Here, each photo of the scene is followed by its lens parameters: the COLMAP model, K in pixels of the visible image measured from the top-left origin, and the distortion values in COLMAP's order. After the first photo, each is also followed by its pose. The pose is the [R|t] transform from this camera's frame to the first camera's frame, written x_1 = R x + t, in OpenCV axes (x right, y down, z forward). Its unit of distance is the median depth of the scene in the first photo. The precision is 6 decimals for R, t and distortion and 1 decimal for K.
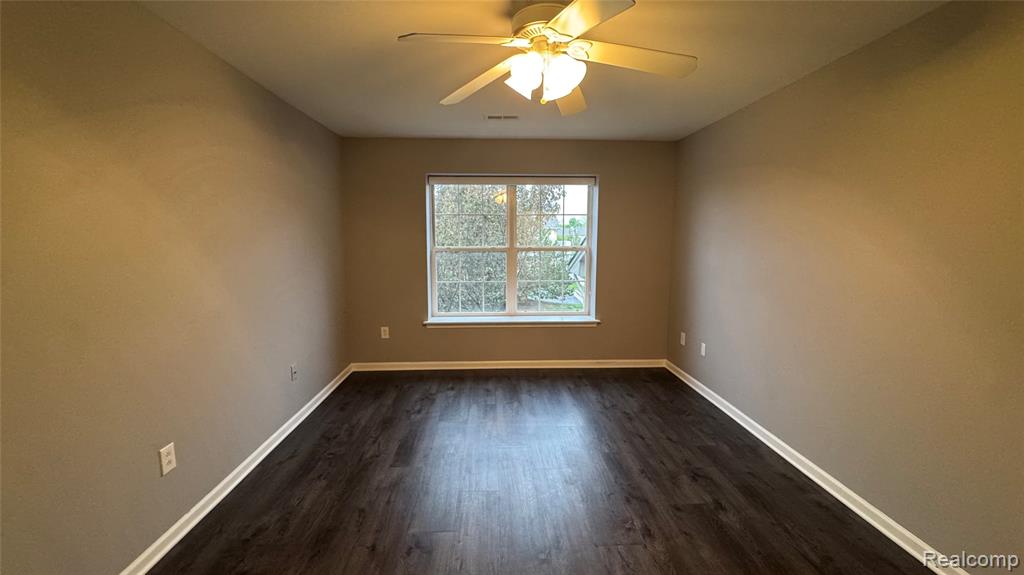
lens RADIAL K [[408.8, 0, 509.4], [0, 408.8, 290.7], [0, 0, 1]] dist [-0.004229, 0.000435]
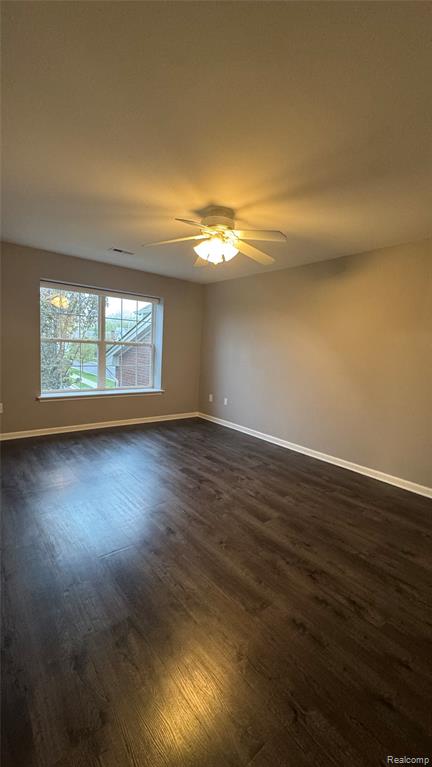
lens RADIAL K [[306.2, 0, 219.0], [0, 306.2, 383.7], [0, 0, 1]] dist [-0.004229, 0.000435]
pose [[0.796196, -0.027813, 0.604399, -0.348198], [0.025980, 0.999593, 0.011775, 0.041584], [-0.604481, 0.006328, 0.796594, -0.075515]]
